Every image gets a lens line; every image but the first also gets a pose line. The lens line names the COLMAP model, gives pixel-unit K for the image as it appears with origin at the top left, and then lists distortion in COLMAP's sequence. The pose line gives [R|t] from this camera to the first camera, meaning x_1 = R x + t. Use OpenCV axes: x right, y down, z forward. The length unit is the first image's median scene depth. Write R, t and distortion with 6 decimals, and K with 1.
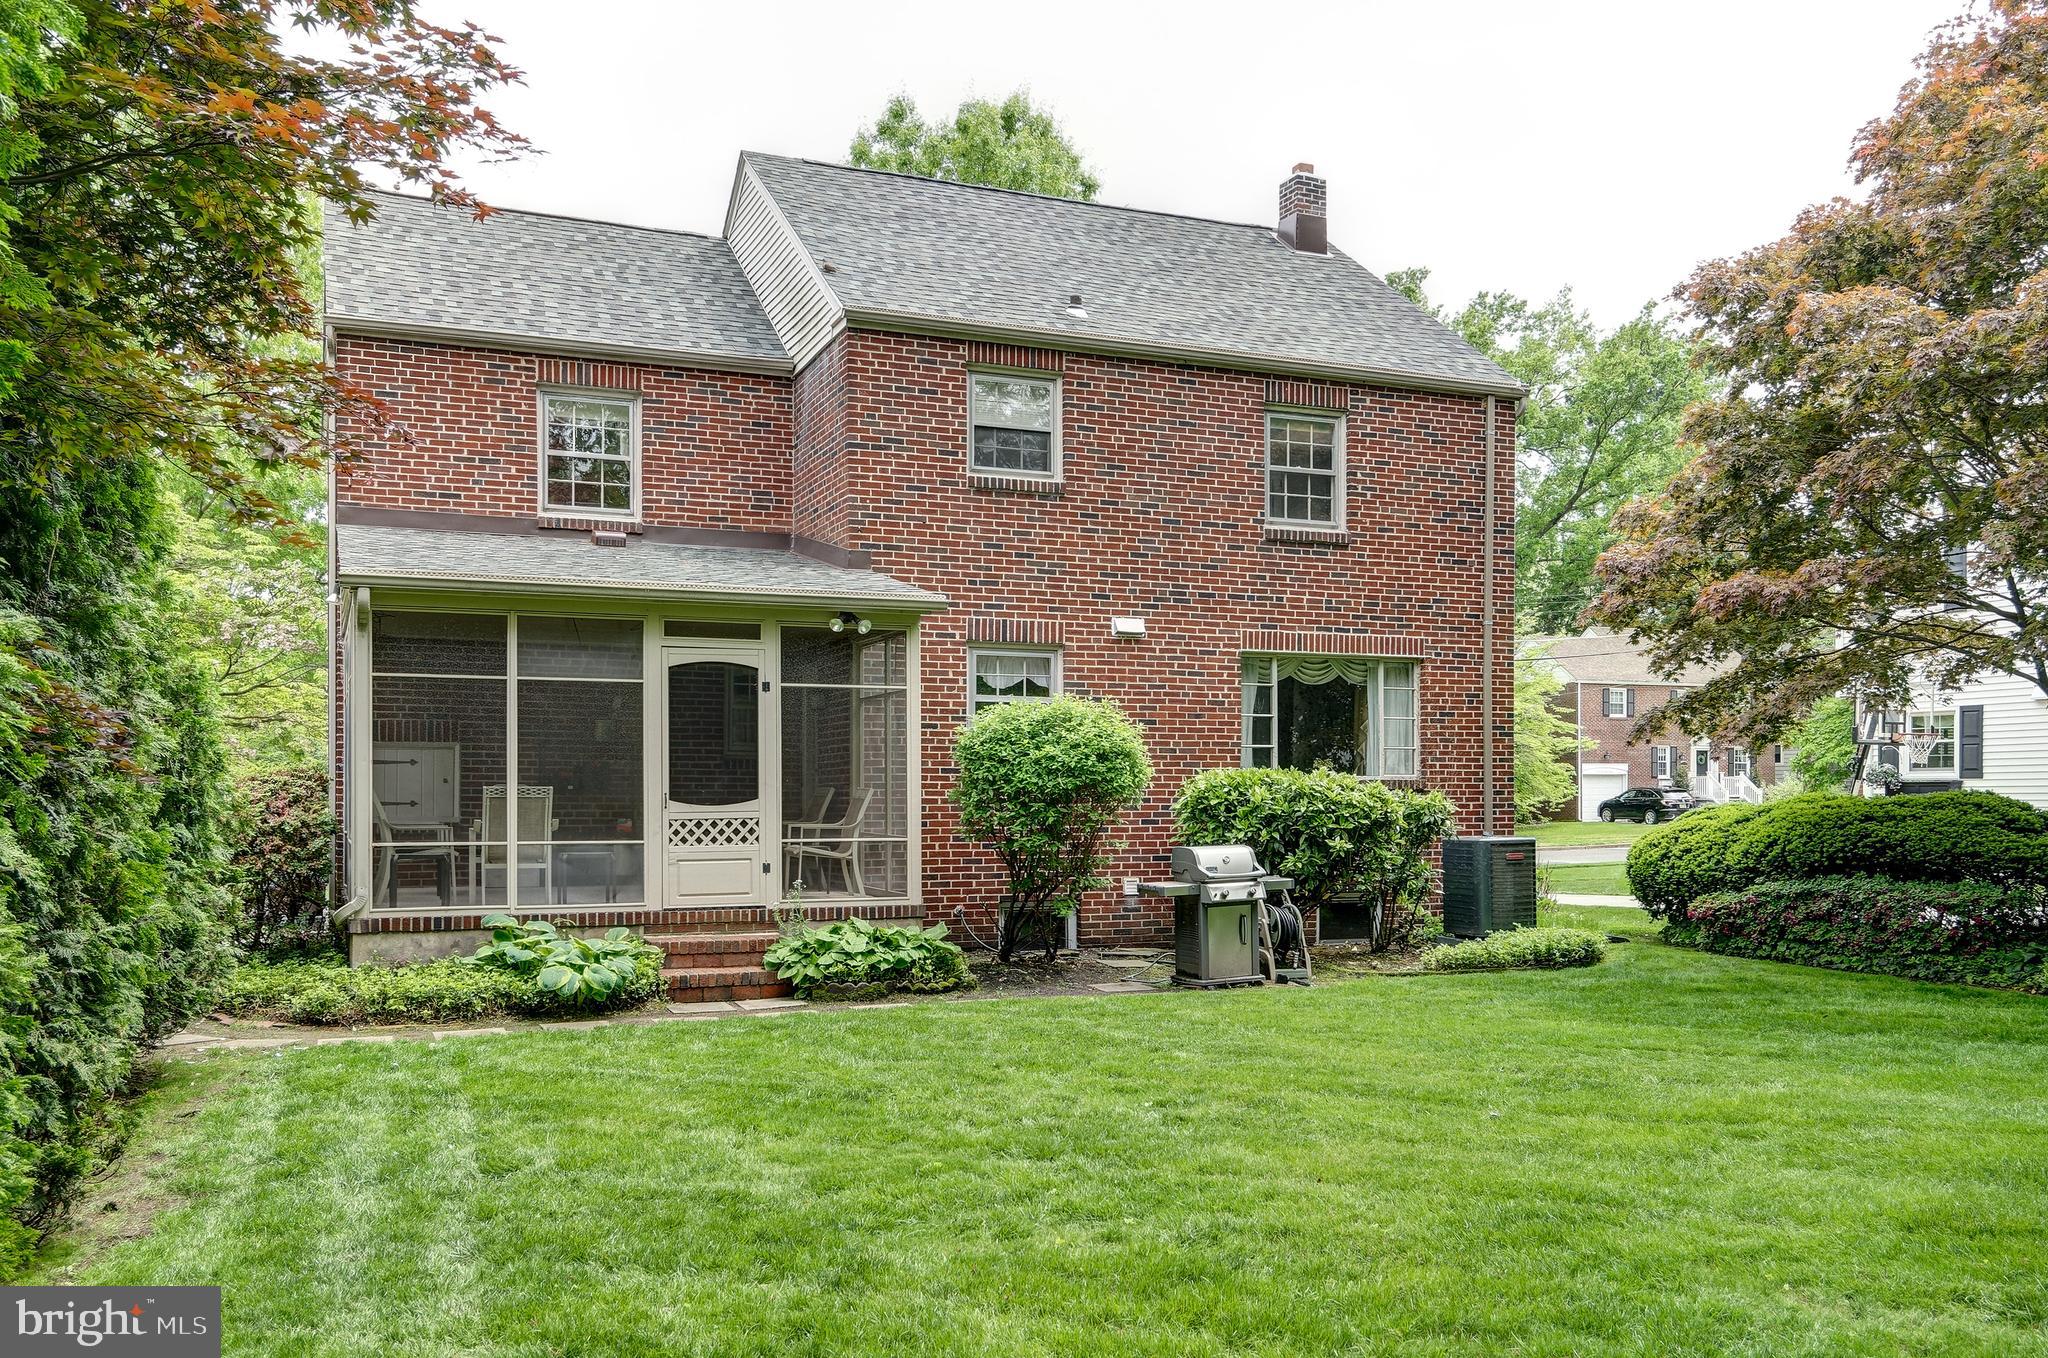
lens RADIAL K [[1647.2, 0, 1024.0], [0, 1647.2, 770.5], [0, 0, 1]] dist [-0.000531, 0.000466]
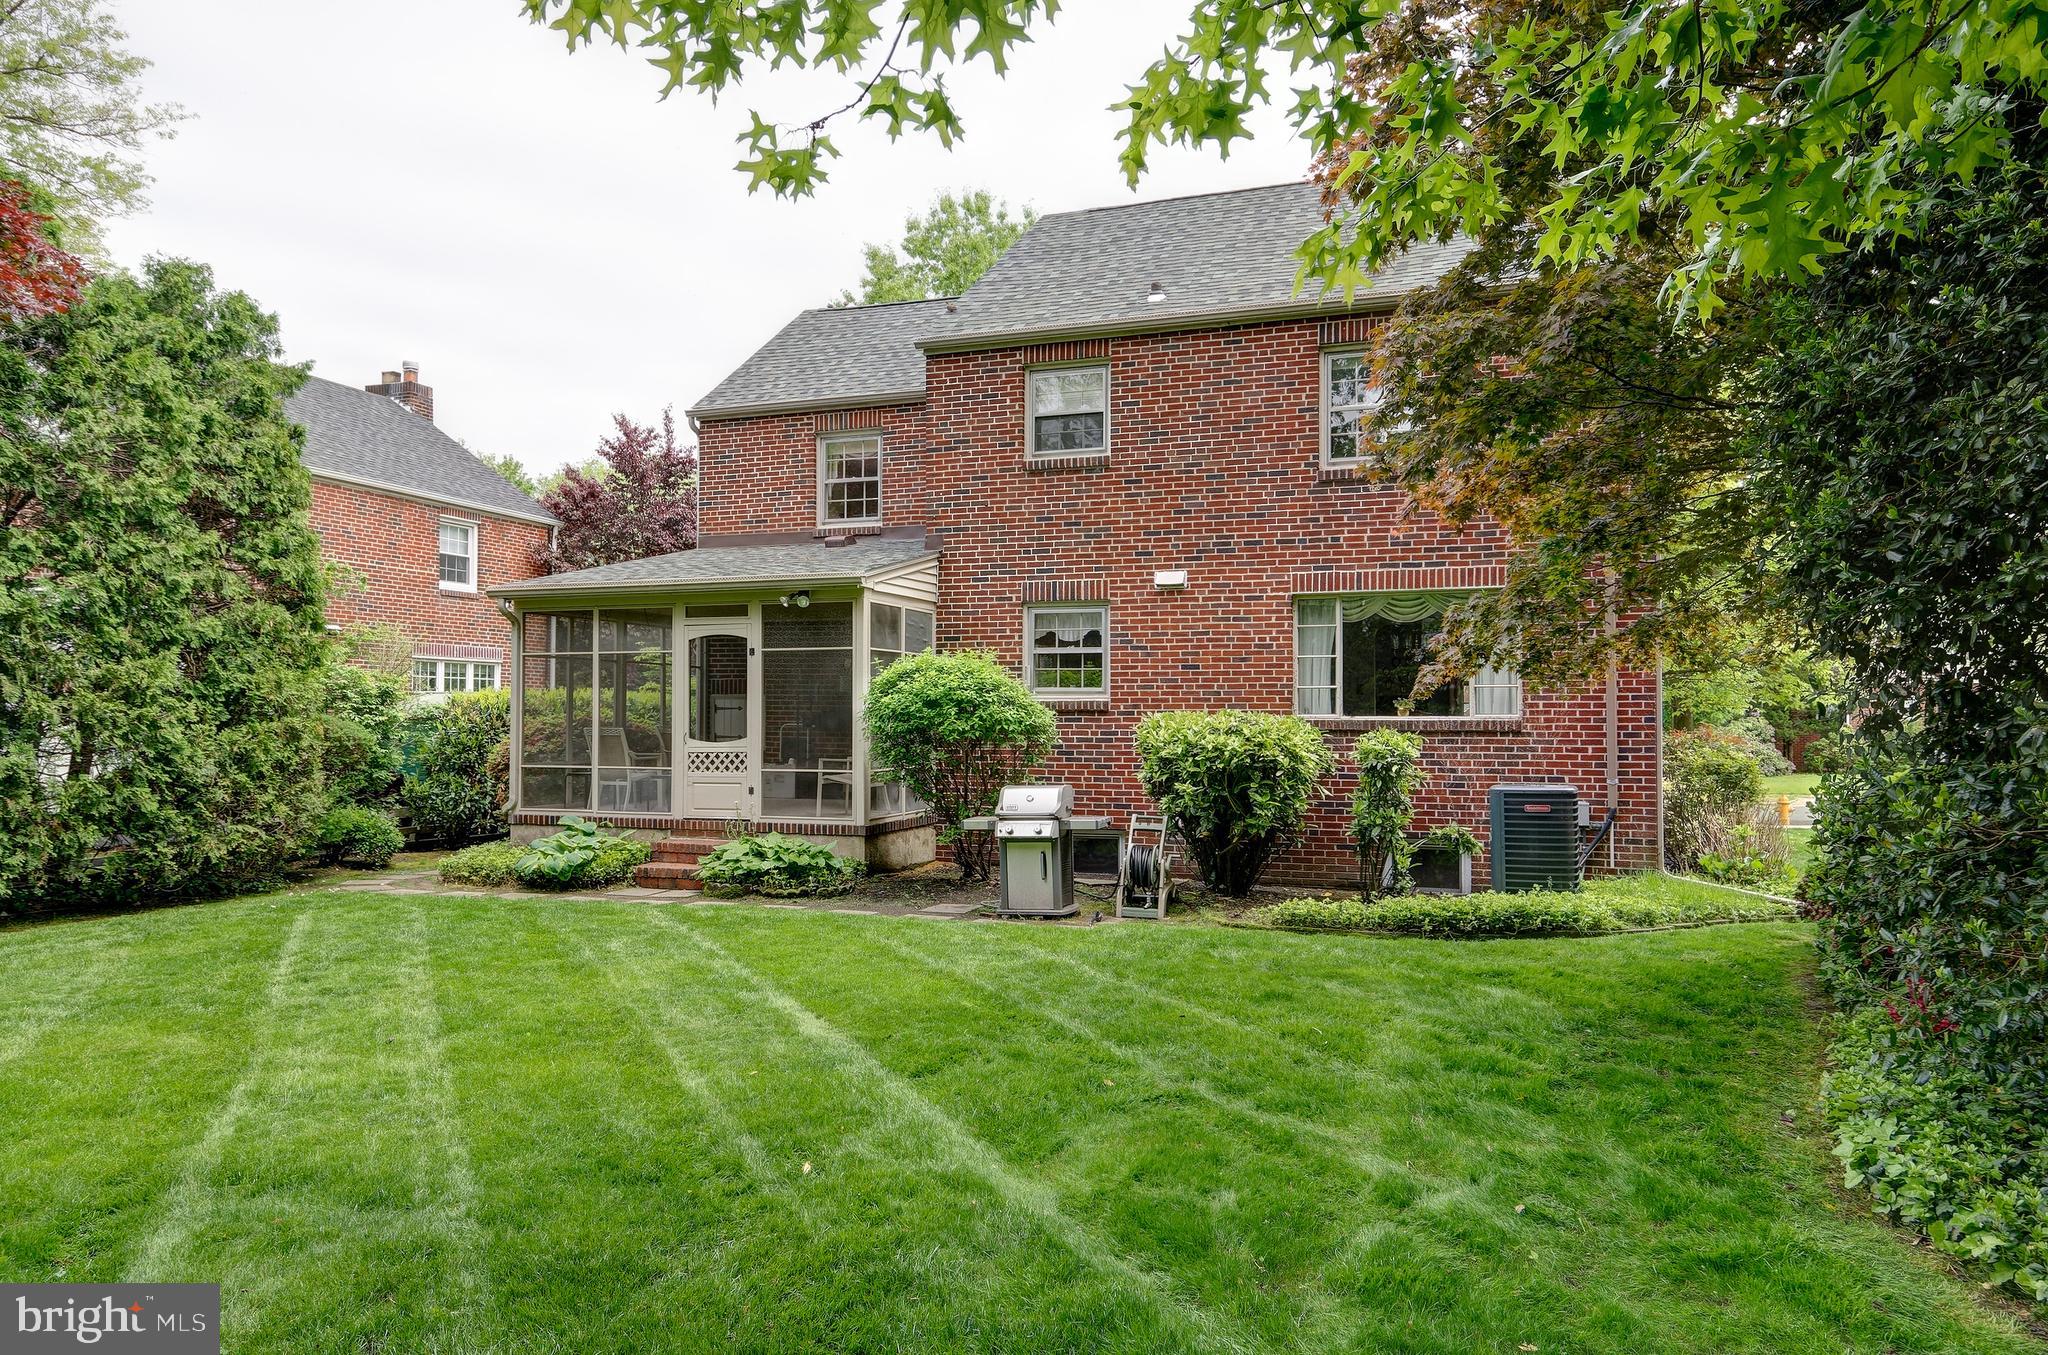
lens RADIAL K [[1311.9, 0, 1024.0], [0, 1311.9, 677.5], [0, 0, 1]] dist [0.003772, 0.000276]
pose [[0.750370, -0.019776, -0.660722, 0.659142], [0.008229, 0.999754, -0.020579, -0.006851], [0.660967, 0.010005, 0.750349, 0.342727]]
